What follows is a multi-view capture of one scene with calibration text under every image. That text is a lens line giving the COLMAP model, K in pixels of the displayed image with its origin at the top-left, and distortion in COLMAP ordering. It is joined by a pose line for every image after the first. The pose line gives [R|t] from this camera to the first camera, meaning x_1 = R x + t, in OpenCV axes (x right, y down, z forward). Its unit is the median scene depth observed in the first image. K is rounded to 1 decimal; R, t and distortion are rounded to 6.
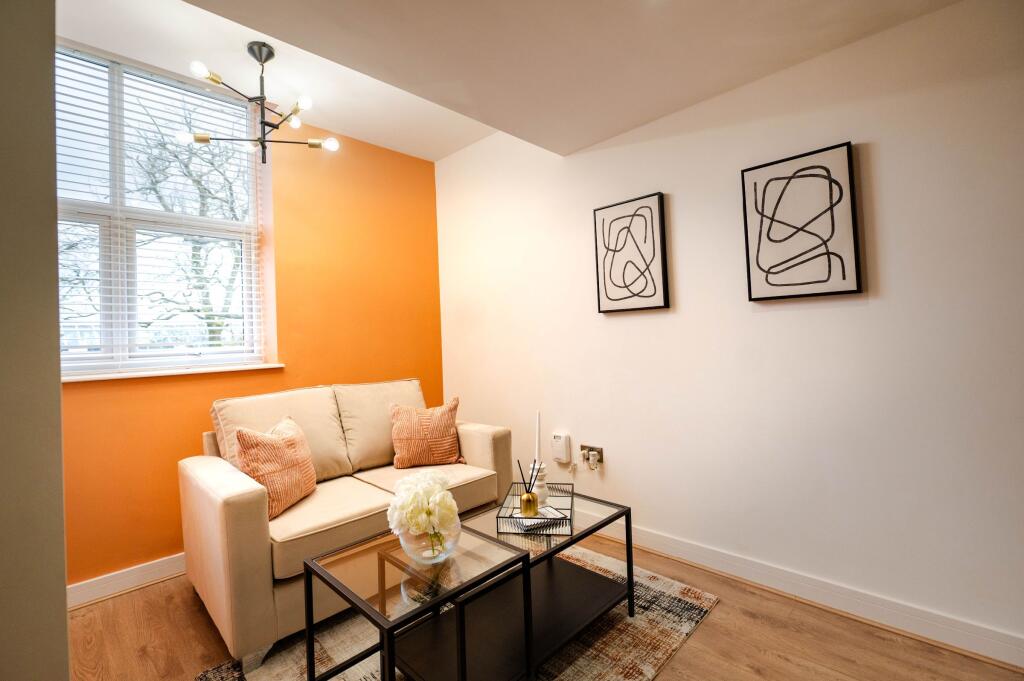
lens RADIAL K [[434.5, 0, 488.4], [0, 434.5, 337.5], [0, 0, 1]] dist [-0.015820, 0.001223]
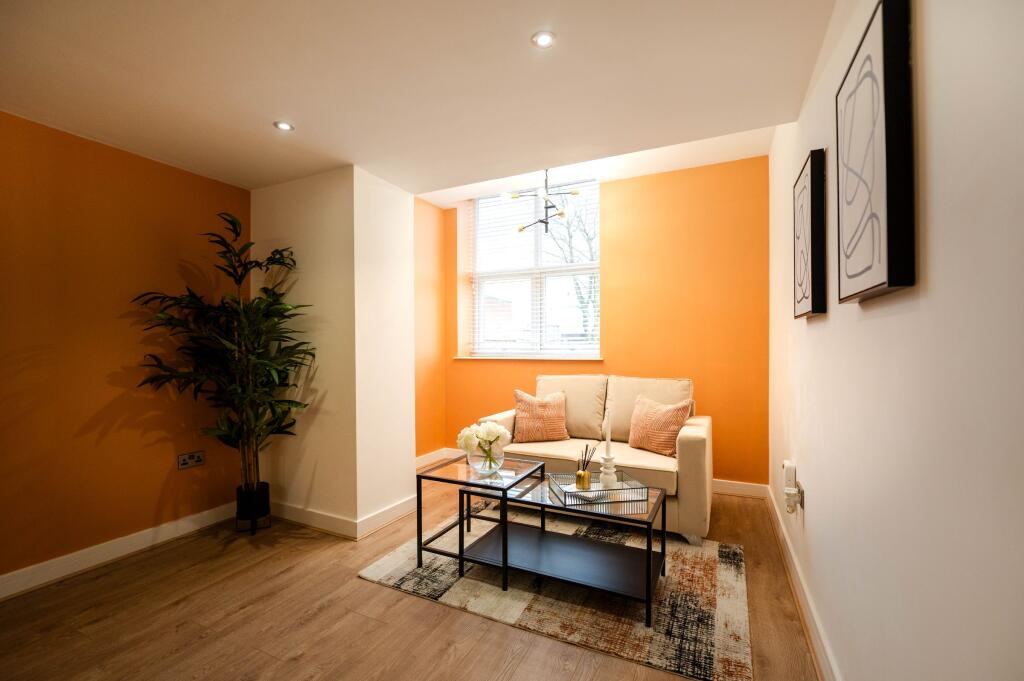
lens RADIAL K [[434.5, 0, 518.8], [0, 434.5, 343.6], [0, 0, 1]] dist [-0.015820, 0.001223]
pose [[0.355613, 0.030981, -0.934120, 0.952437], [-0.002282, 0.999476, 0.032280, -0.036918], [0.934631, -0.009348, 0.355497, 0.304476]]
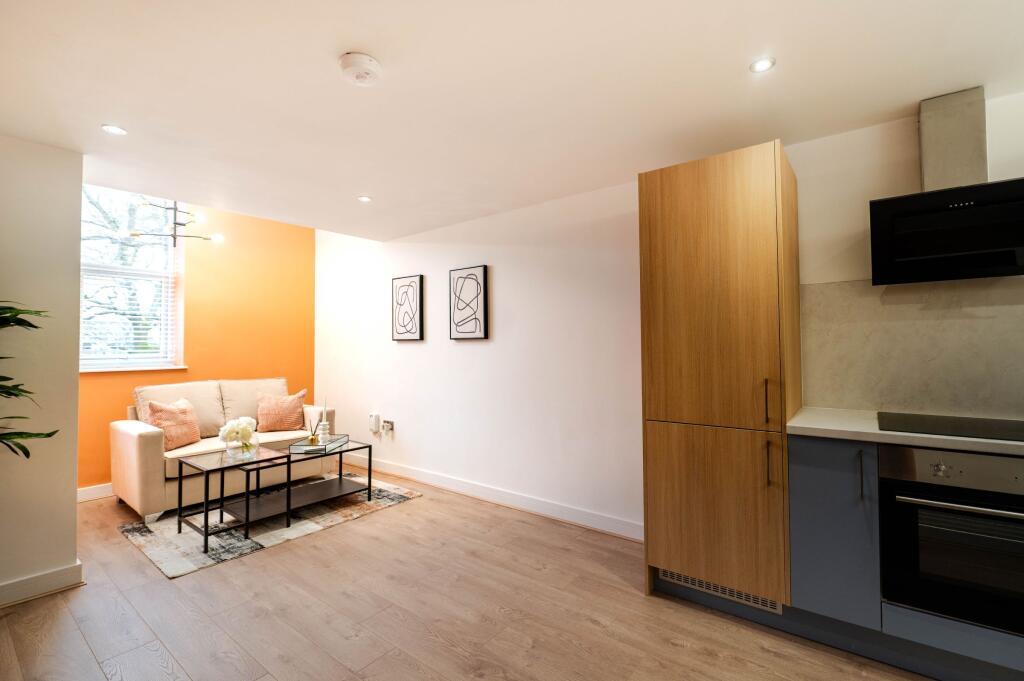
lens RADIAL K [[434.5, 0, 515.3], [0, 434.5, 339.0], [0, 0, 1]] dist [-0.015820, 0.001223]
pose [[0.987959, 0.034061, 0.150921, 0.552005], [-0.031768, 0.999341, -0.017583, -0.056411], [-0.151420, 0.012577, 0.988390, -0.857806]]
